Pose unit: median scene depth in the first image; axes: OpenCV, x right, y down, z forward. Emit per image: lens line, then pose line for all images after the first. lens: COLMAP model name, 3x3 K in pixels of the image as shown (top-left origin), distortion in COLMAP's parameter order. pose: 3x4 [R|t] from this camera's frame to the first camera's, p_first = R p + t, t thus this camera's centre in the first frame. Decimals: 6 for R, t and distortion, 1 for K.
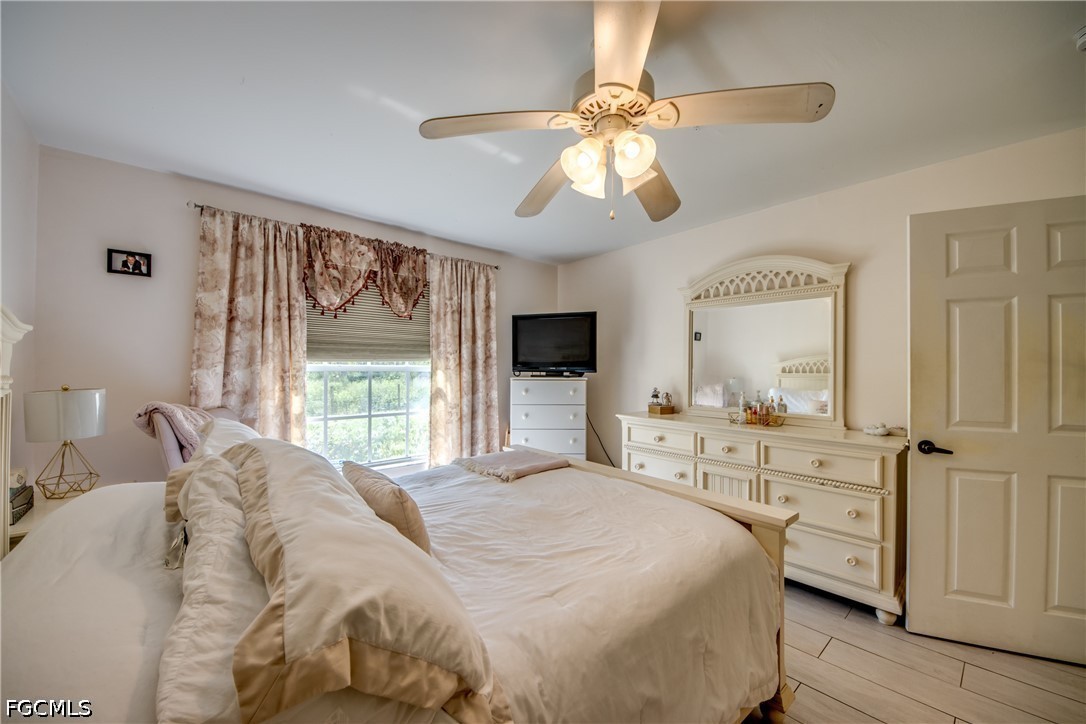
lens RADIAL K [[406.7, 0, 539.7], [0, 406.7, 365.7], [0, 0, 1]] dist [0.034582, -0.022331]
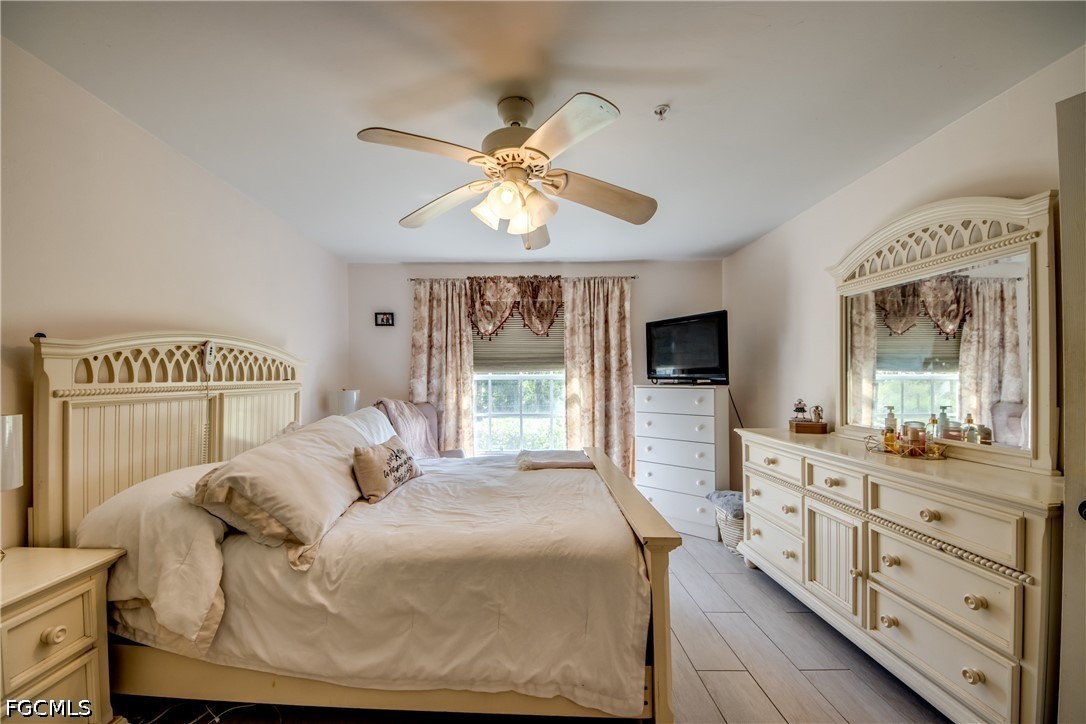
lens RADIAL K [[414.8, 0, 537.9], [0, 414.8, 378.2], [0, 0, 1]] dist [0.023441, -0.018041]
pose [[0.748990, -0.006375, -0.662550, 0.492104], [0.014648, 0.999869, 0.006938, 0.000953], [0.662419, -0.014901, 0.748985, 0.064497]]
